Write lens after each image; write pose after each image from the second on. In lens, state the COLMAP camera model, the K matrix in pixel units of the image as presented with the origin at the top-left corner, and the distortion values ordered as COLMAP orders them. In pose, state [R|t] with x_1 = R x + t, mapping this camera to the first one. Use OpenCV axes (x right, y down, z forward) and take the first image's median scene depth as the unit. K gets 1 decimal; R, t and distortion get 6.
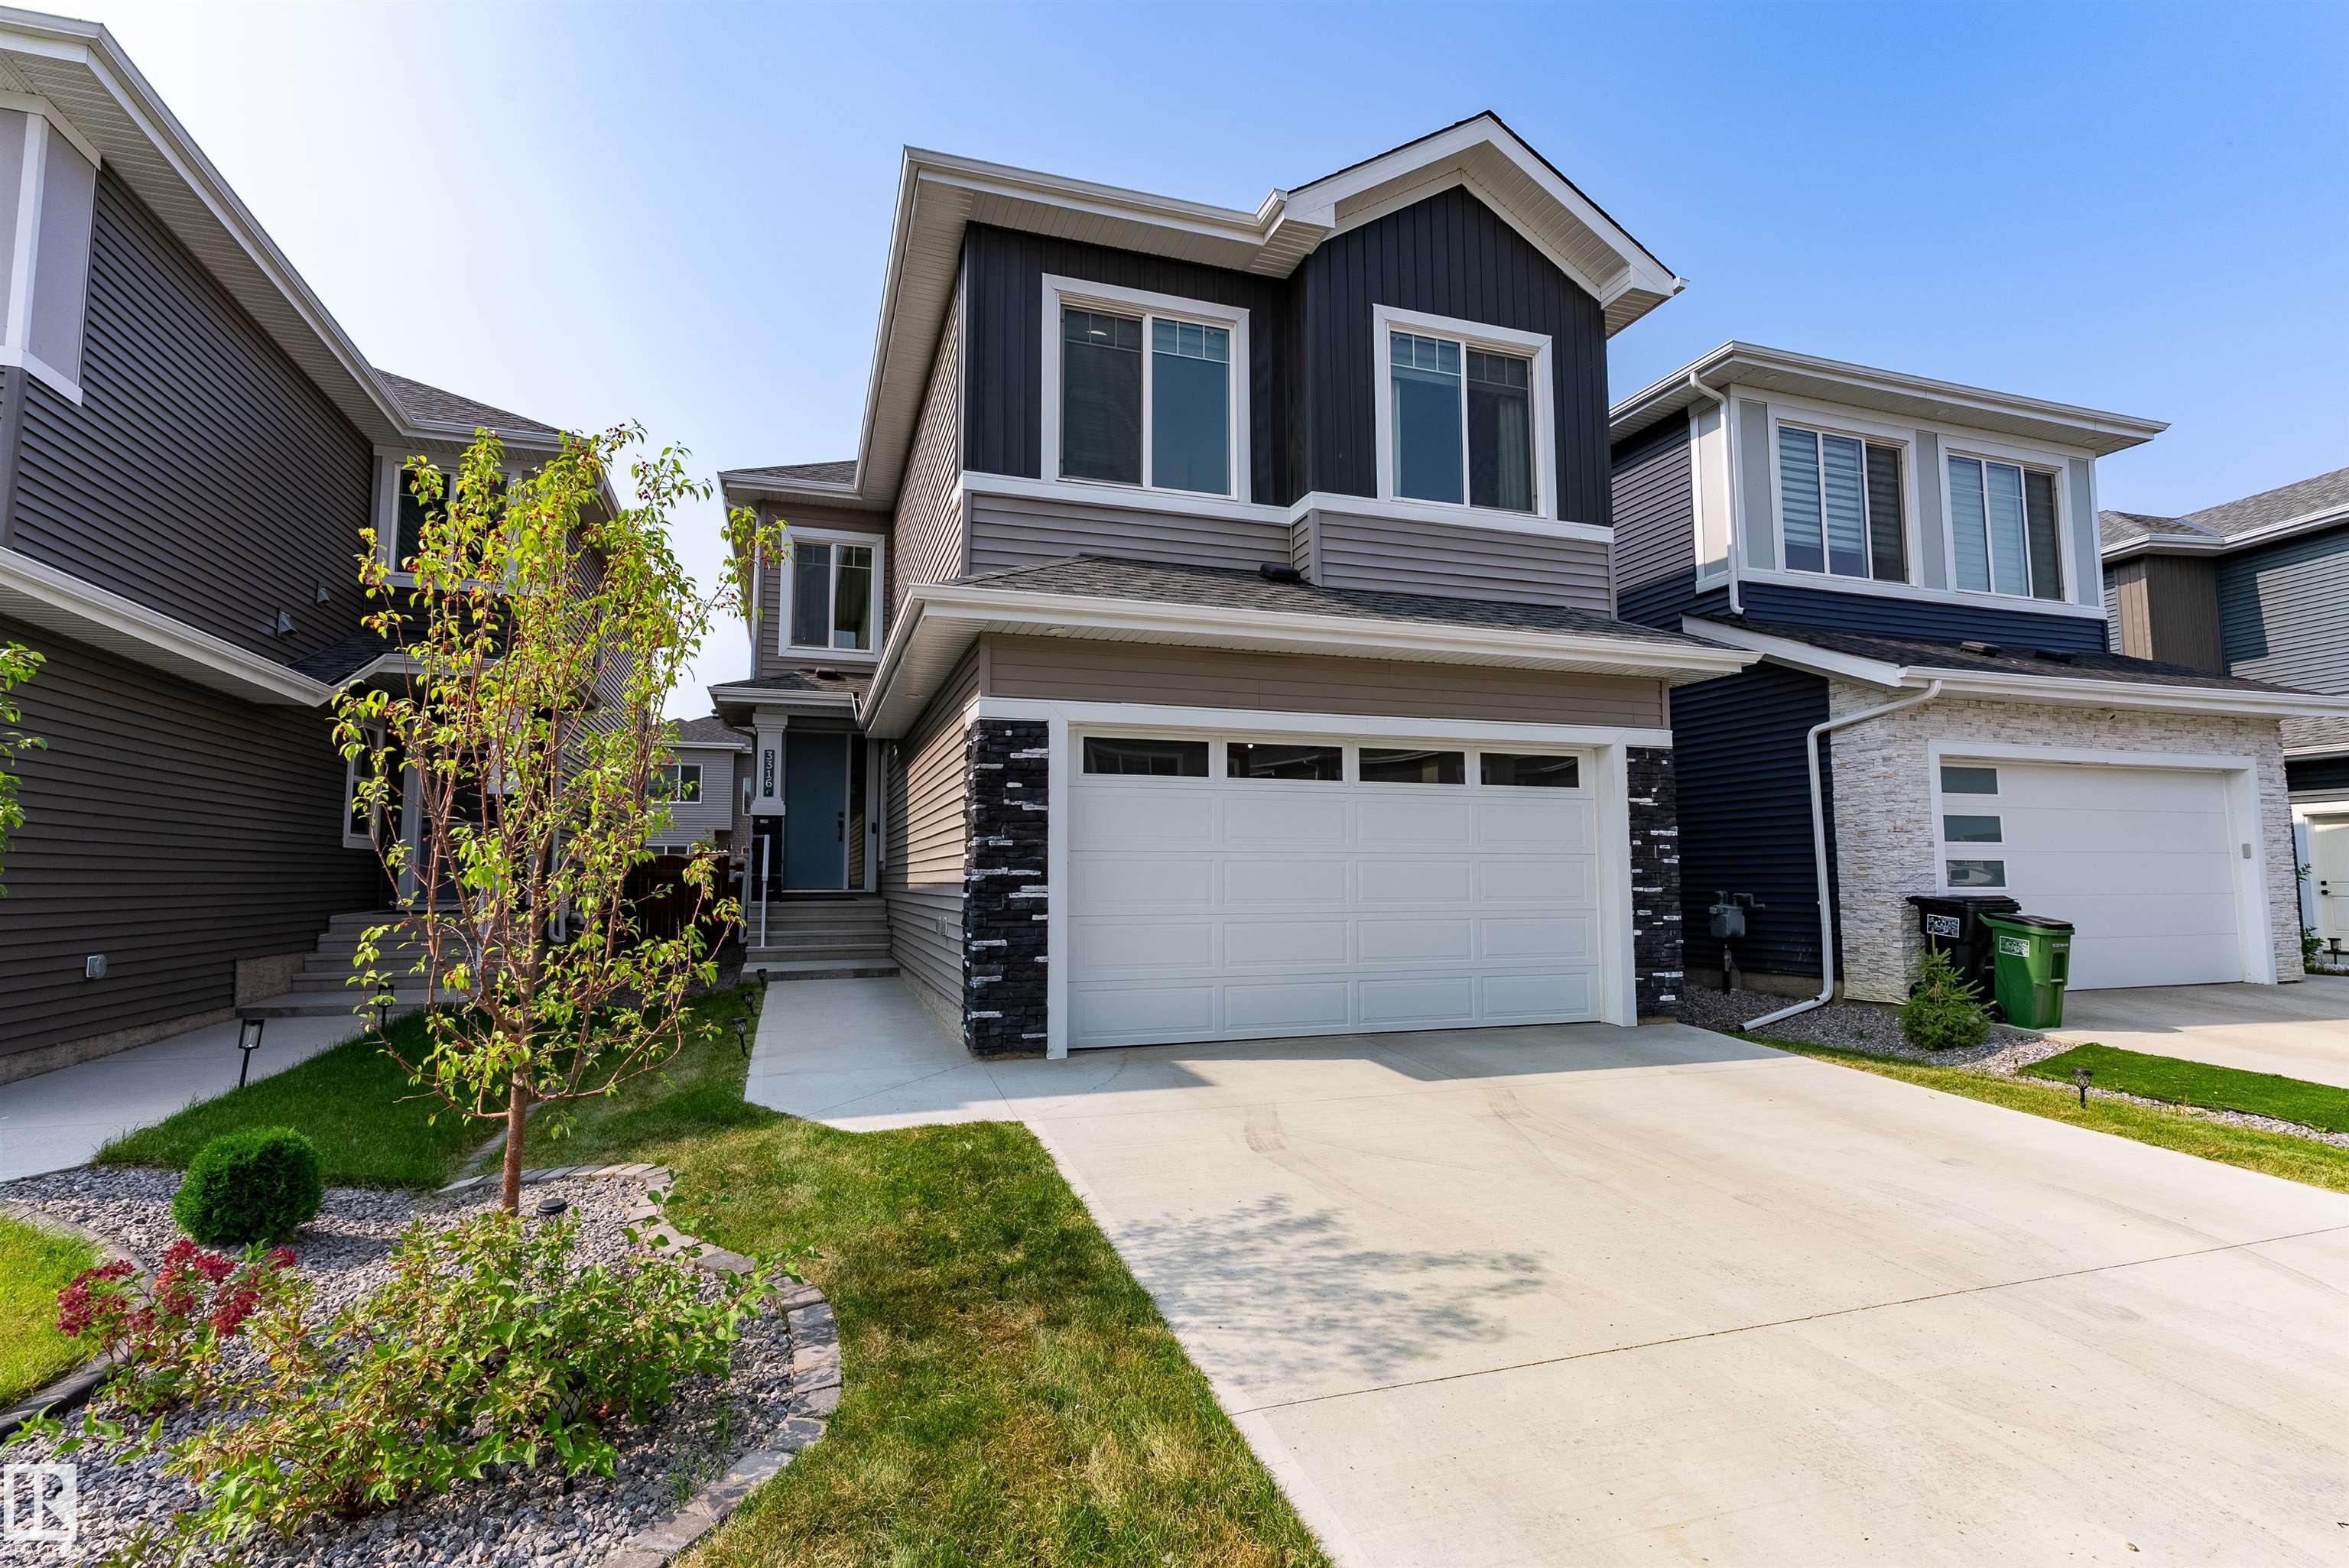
lens RADIAL K [[1116.8, 0, 1175.0], [0, 1116.8, 778.5], [0, 0, 1]] dist [0.001795, -0.001138]
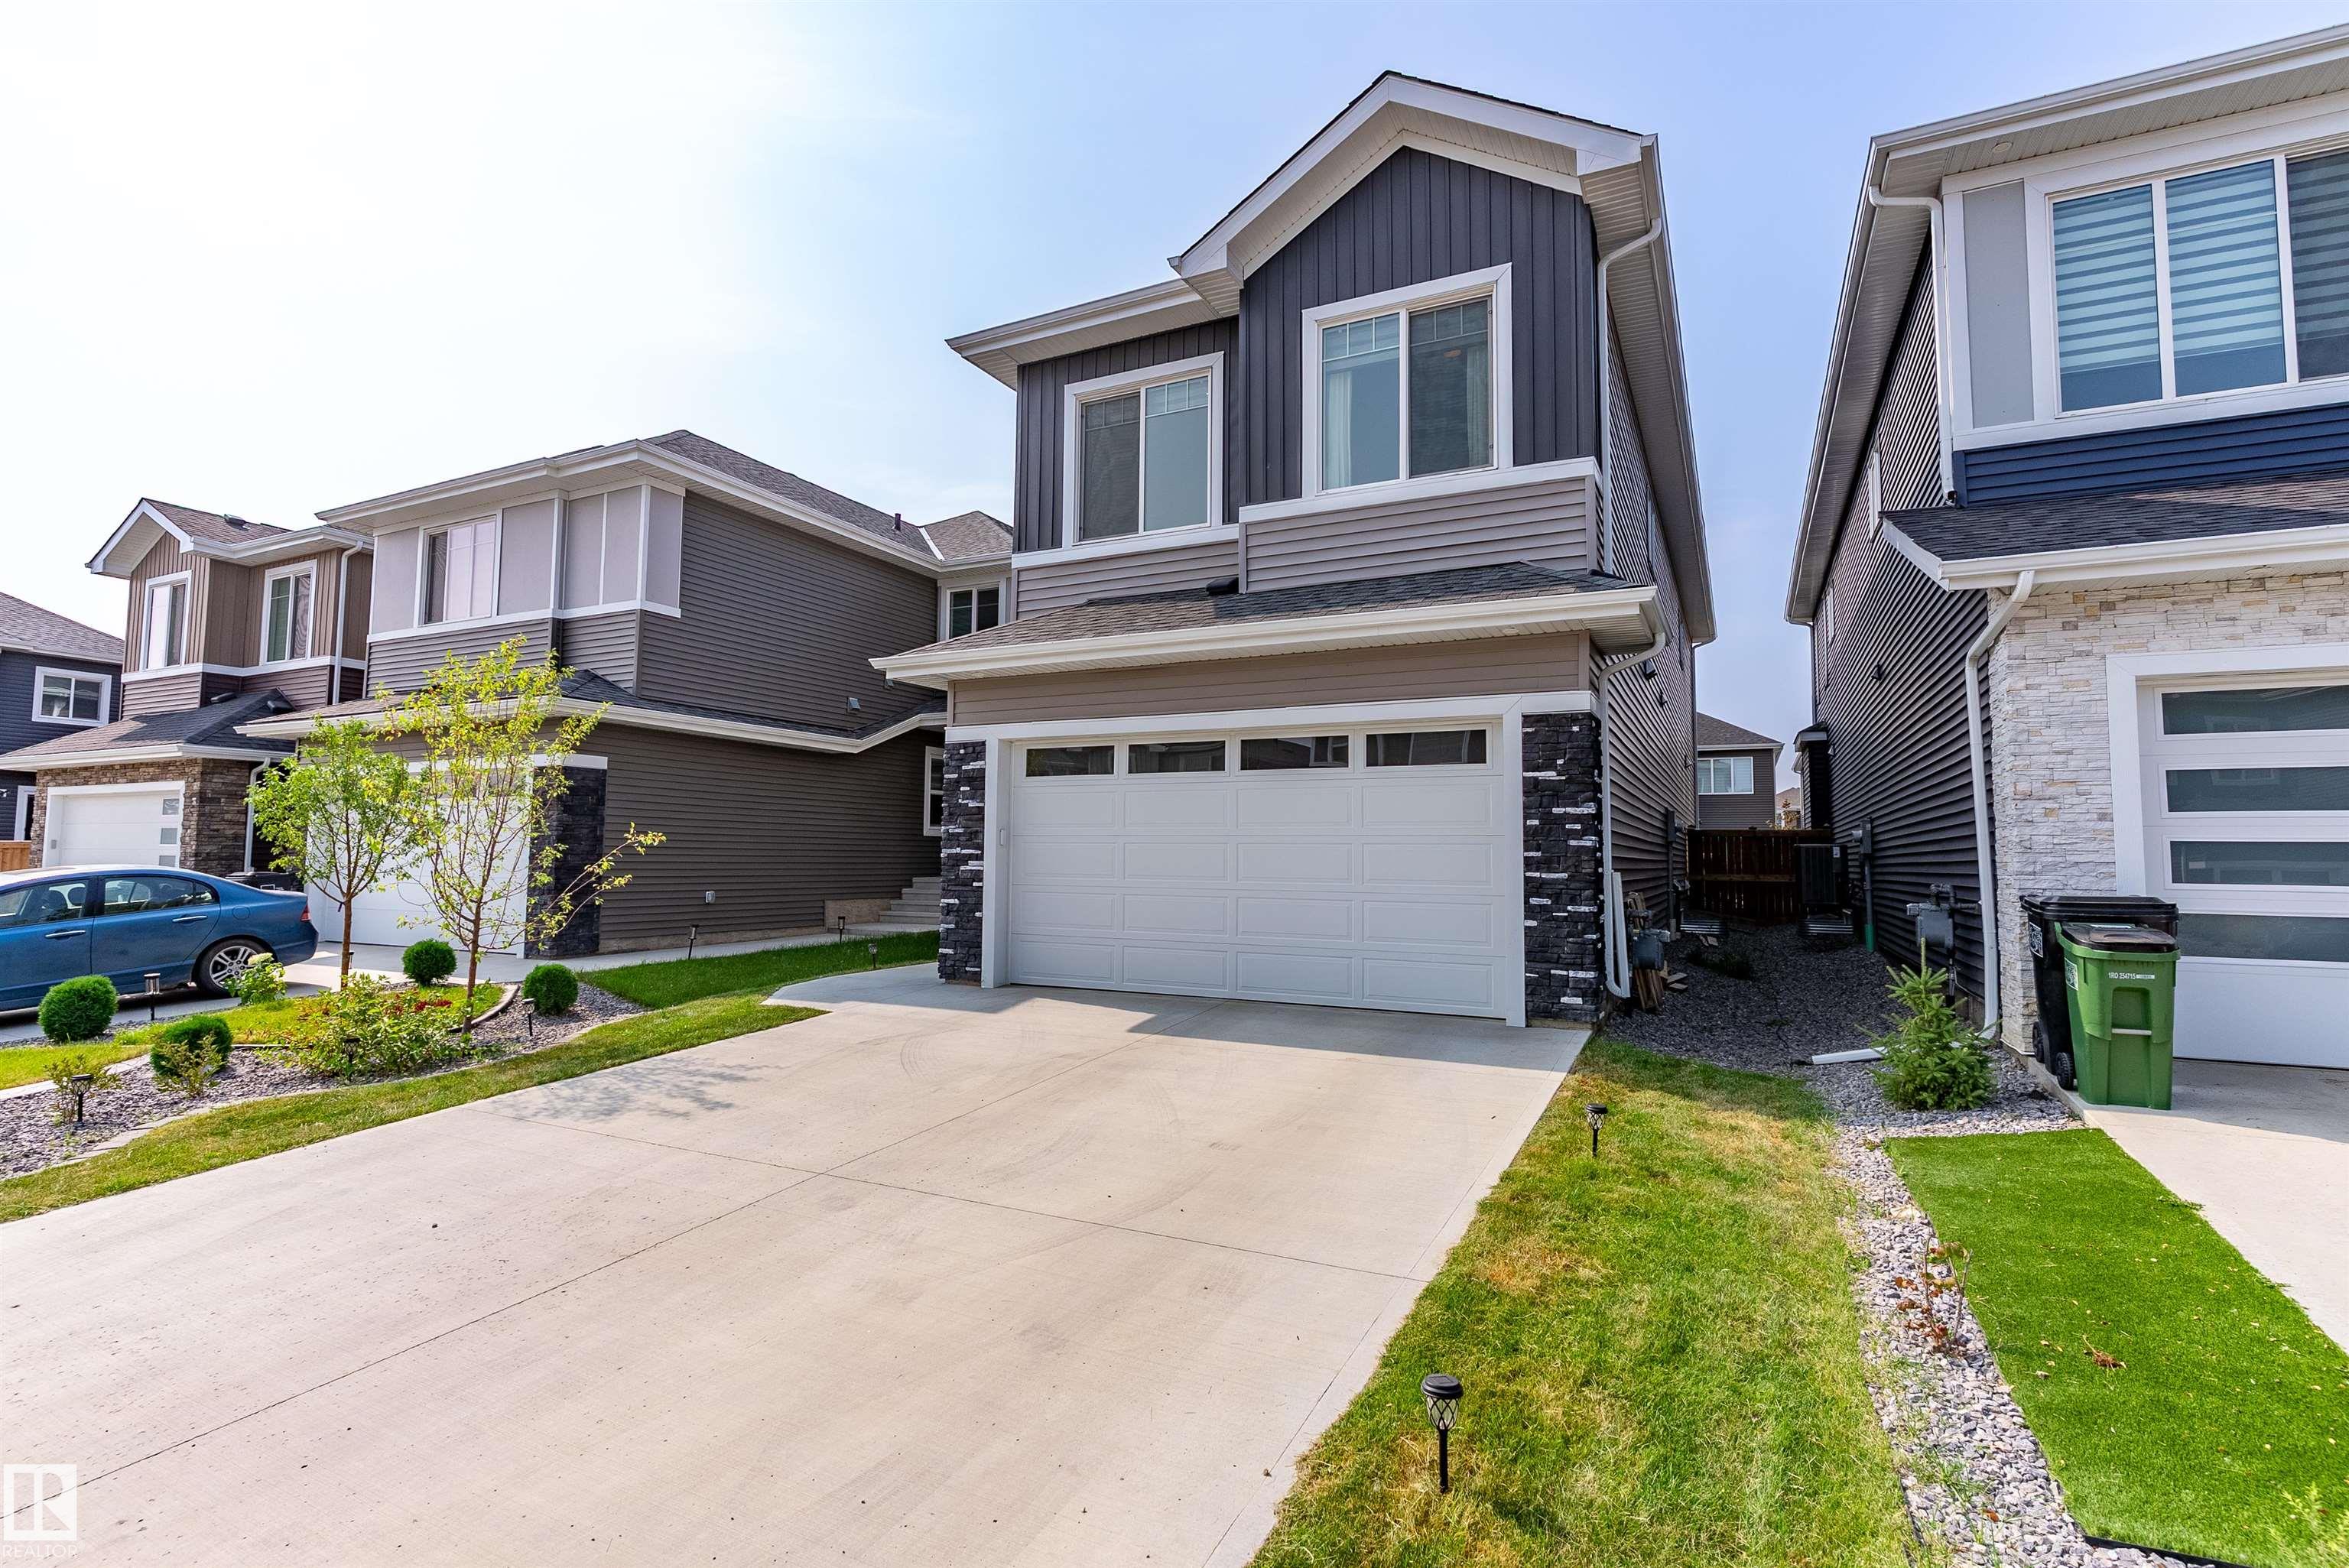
lens RADIAL K [[1116.8, 0, 1168.6], [0, 1116.8, 784.2], [0, 0, 1]] dist [0.001795, -0.001138]
pose [[0.695273, -0.039247, -0.717674, 0.854411], [0.051273, 0.998672, -0.004942, 0.016832], [0.716915, -0.033361, 0.696362, 0.176543]]
